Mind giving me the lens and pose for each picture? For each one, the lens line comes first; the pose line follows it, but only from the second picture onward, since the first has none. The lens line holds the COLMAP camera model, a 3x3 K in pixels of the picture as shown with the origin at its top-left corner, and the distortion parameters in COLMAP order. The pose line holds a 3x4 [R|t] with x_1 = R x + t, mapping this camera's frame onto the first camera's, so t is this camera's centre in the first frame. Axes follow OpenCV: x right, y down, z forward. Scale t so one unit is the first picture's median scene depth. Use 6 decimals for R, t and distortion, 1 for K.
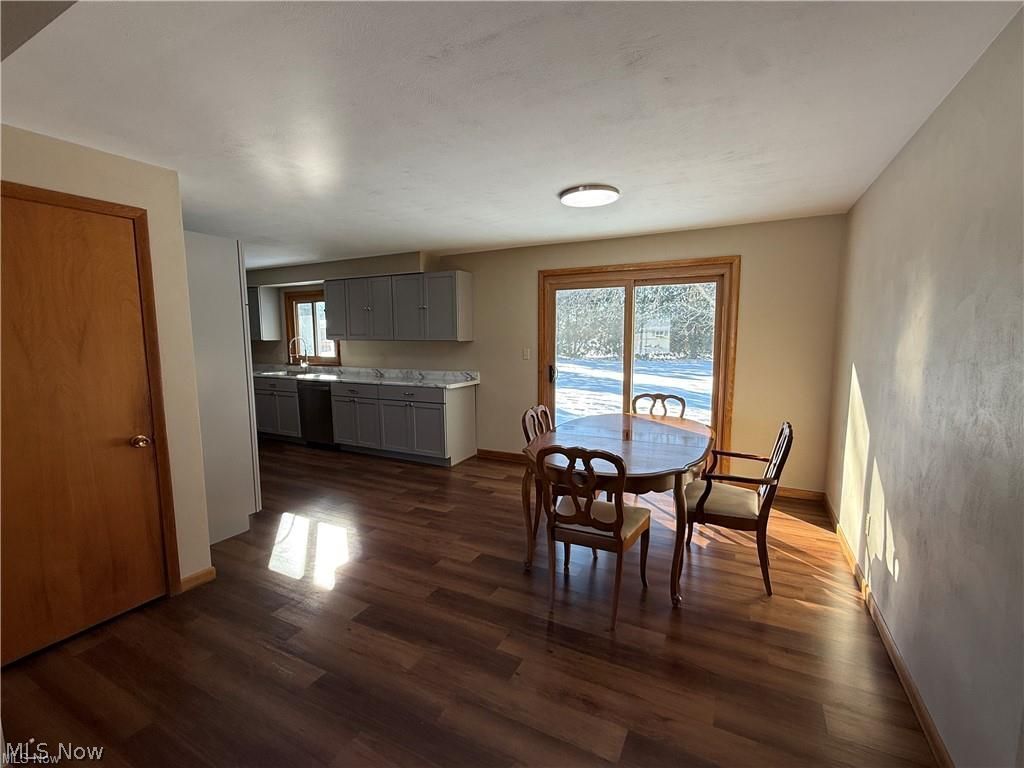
lens RADIAL K [[453.0, 0, 512.9], [0, 453.0, 383.8], [0, 0, 1]] dist [-0.003173, -0.000733]
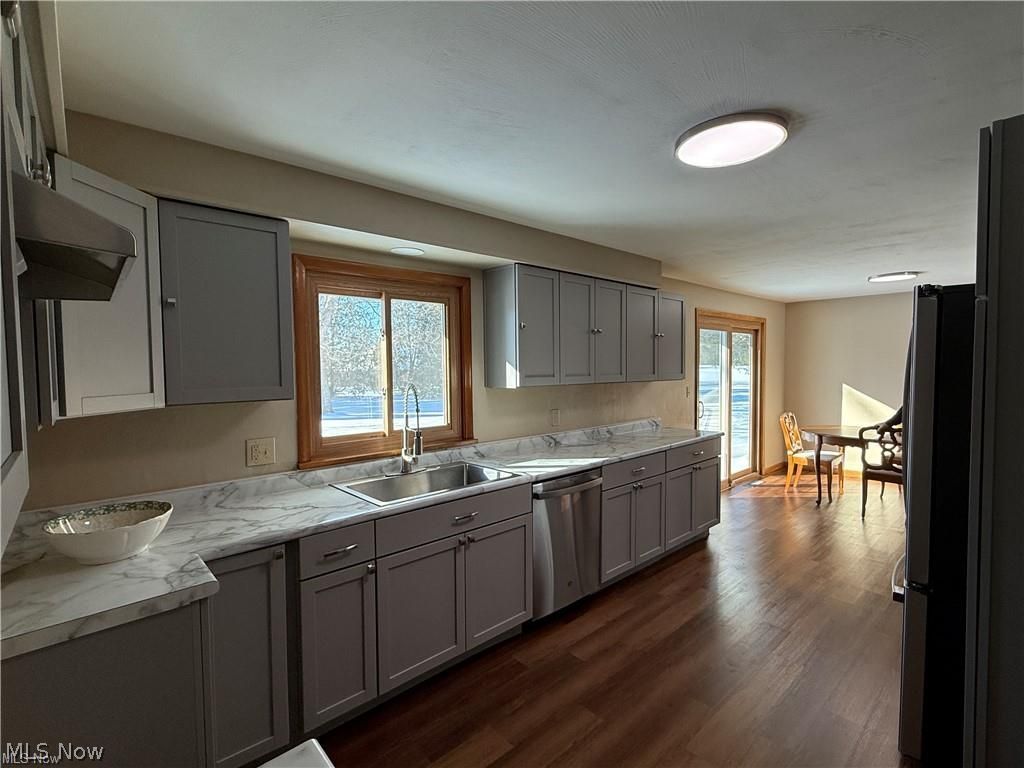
lens RADIAL K [[487.1, 0, 515.4], [0, 487.1, 382.1], [0, 0, 1]] dist [0.000348, -0.000035]
pose [[0.343794, -0.025600, 0.938696, -1.185982], [0.111326, 0.993690, -0.013673, -0.126509], [-0.932423, 0.109202, 0.344475, 1.100304]]
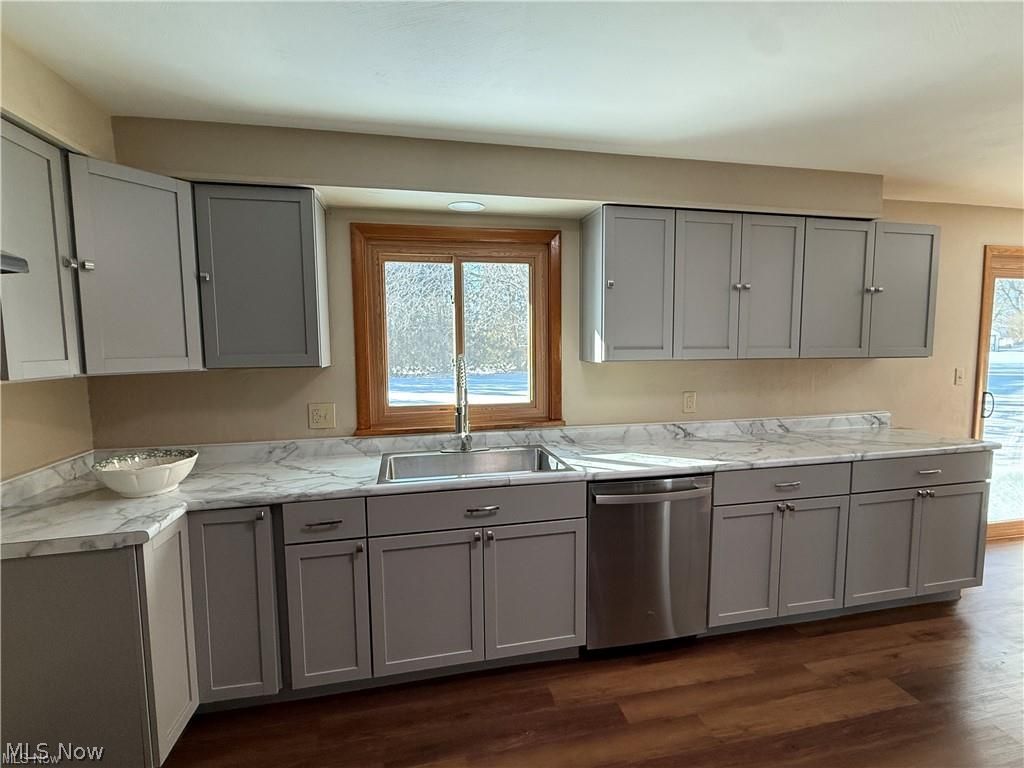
lens RADIAL K [[487.1, 0, 513.6], [0, 487.1, 383.5], [0, 0, 1]] dist [0.000348, -0.000035]
pose [[0.770415, -0.050263, 0.635558, -0.974235], [0.072143, 0.997357, -0.008575, -0.106093], [-0.633448, 0.052458, 0.772005, 0.973701]]
